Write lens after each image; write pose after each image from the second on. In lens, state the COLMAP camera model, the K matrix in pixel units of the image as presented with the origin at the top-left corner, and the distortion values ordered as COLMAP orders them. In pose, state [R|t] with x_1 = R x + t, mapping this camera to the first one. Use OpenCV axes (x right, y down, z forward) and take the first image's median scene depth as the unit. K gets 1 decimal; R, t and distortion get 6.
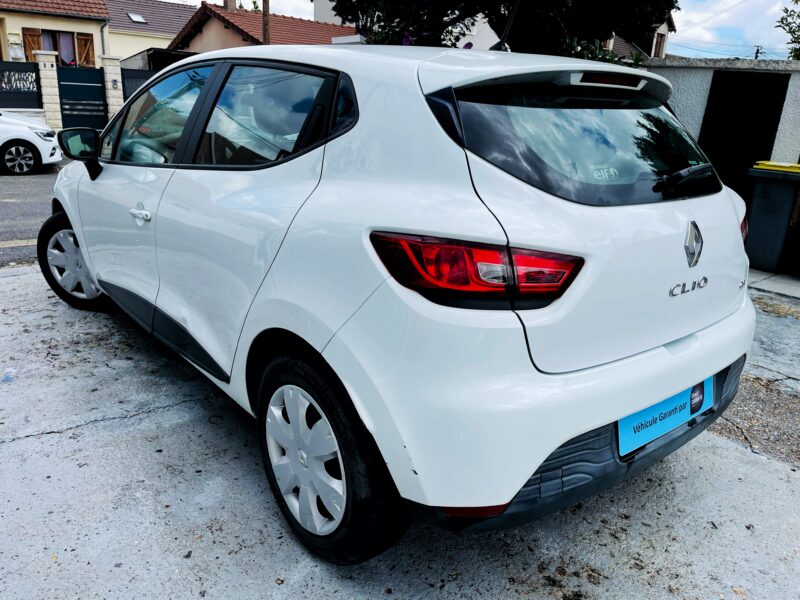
lens RADIAL K [[604.0, 0, 397.1], [0, 604.0, 291.1], [0, 0, 1]] dist [0.012871, 0.001916]
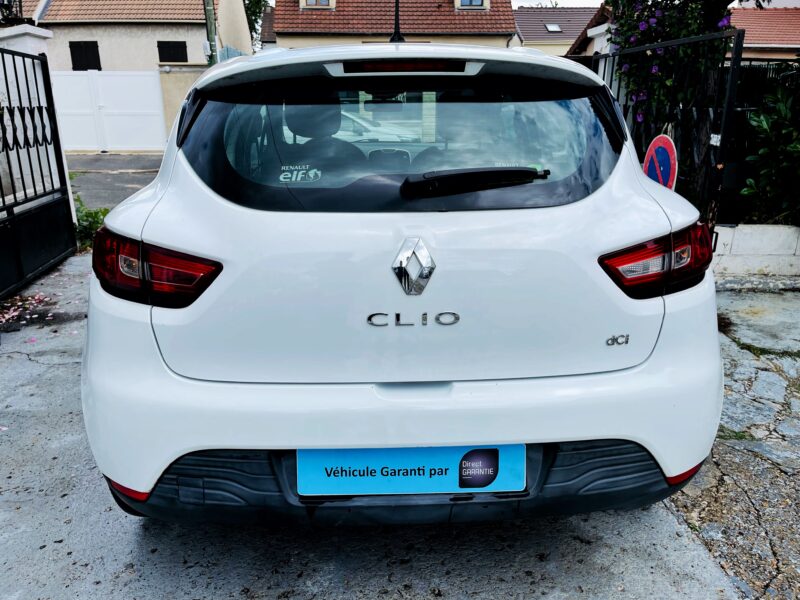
lens RADIAL K [[617.7, 0, 400.0], [0, 617.7, 300.0], [0, 0, 1]] dist [0.035289, -0.074394]
pose [[0.805109, 0.132218, -0.578202, 0.925758], [-0.132117, 0.990323, 0.042493, -0.064155], [0.578225, 0.042179, 0.814787, 0.317350]]
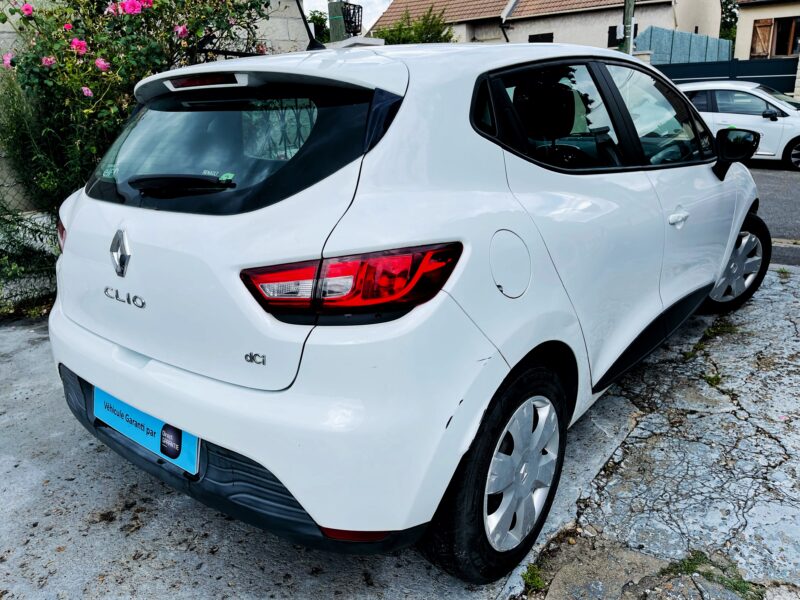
lens RADIAL K [[617.9, 0, 400.0], [0, 617.9, 300.0], [0, 0, 1]] dist [0.039321, -0.001542]
pose [[0.207089, 0.248520, -0.946230, 1.490660], [-0.233712, 0.951760, 0.198823, -0.298959], [0.949996, 0.179972, 0.255181, 1.150090]]
